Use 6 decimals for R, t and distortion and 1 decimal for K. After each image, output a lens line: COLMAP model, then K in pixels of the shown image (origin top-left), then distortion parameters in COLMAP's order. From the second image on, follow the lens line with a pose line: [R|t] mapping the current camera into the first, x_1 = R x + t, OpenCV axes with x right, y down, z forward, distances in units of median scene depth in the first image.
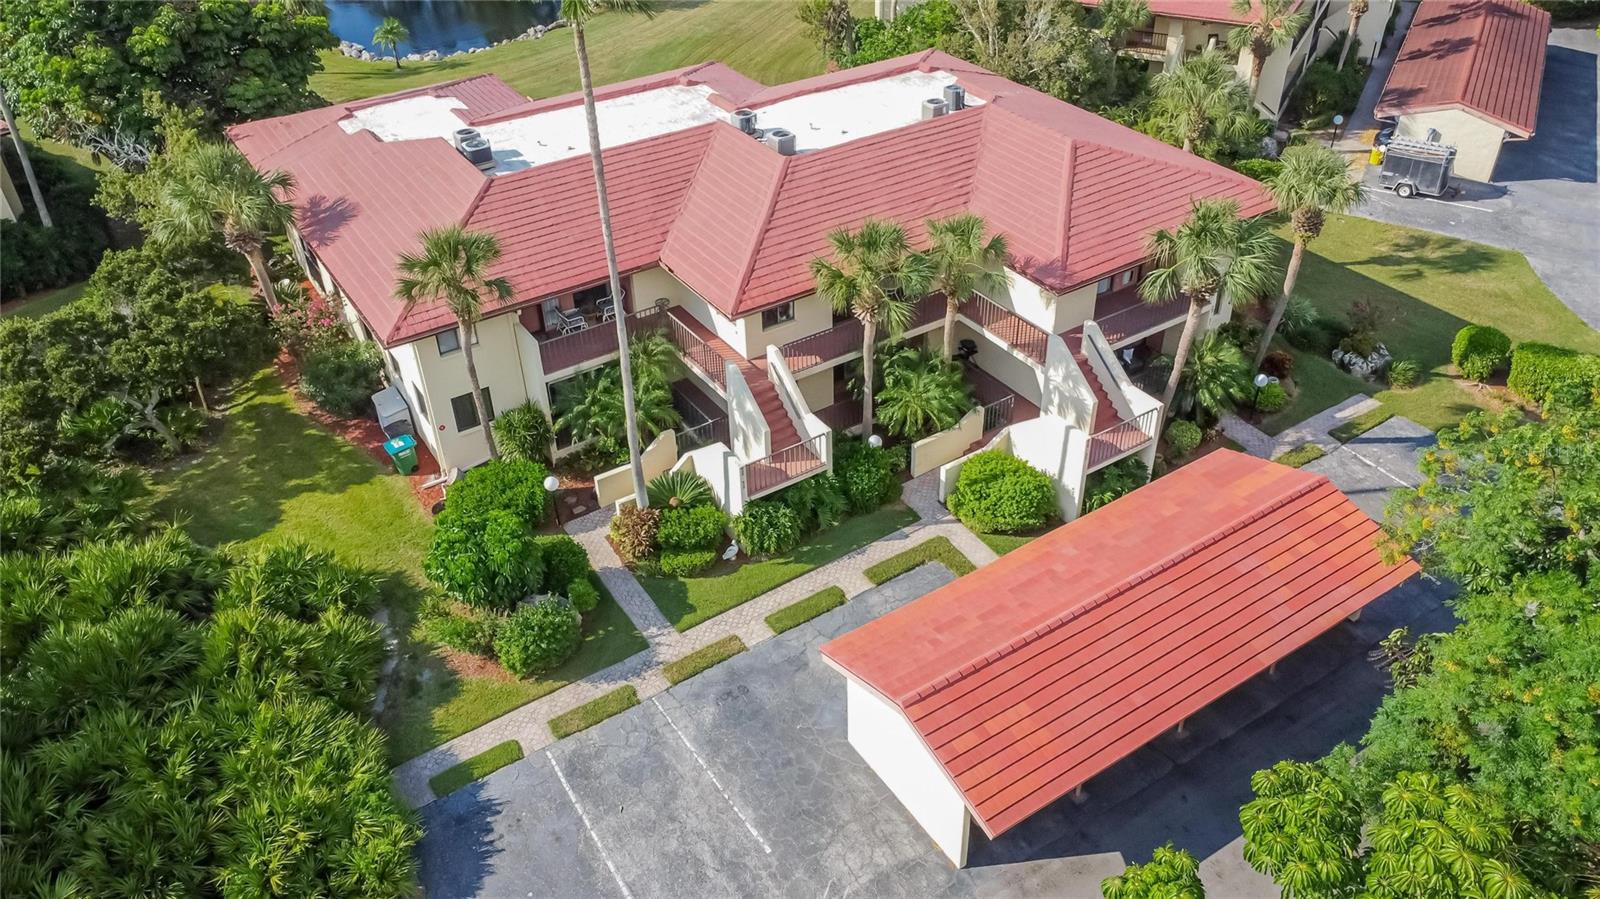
lens RADIAL K [[1233.1, 0, 806.3], [0, 1233.1, 423.1], [0, 0, 1]] dist [0.011267, 0.003754]
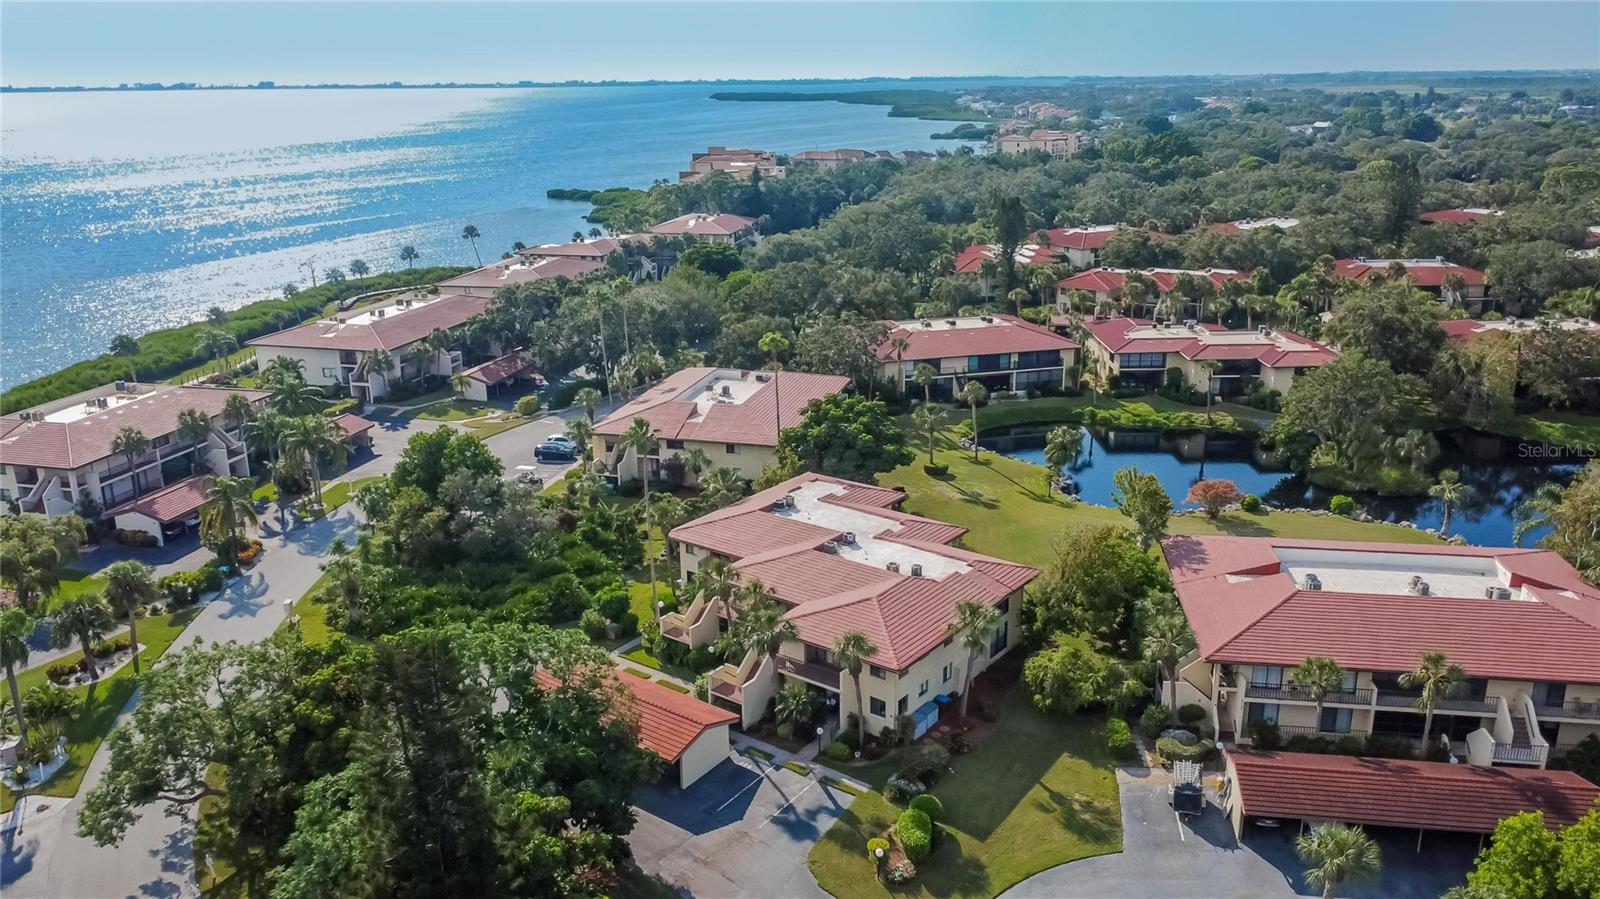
lens RADIAL K [[1217.9, 0, 796.3], [0, 1217.9, 418.8], [0, 0, 1]] dist [0.015548, 0.000989]
pose [[0.323466, 0.268129, -0.907456, 2.090663], [-0.528639, 0.846601, 0.061713, -0.584337], [0.784800, 0.459754, 0.415590, -0.058540]]
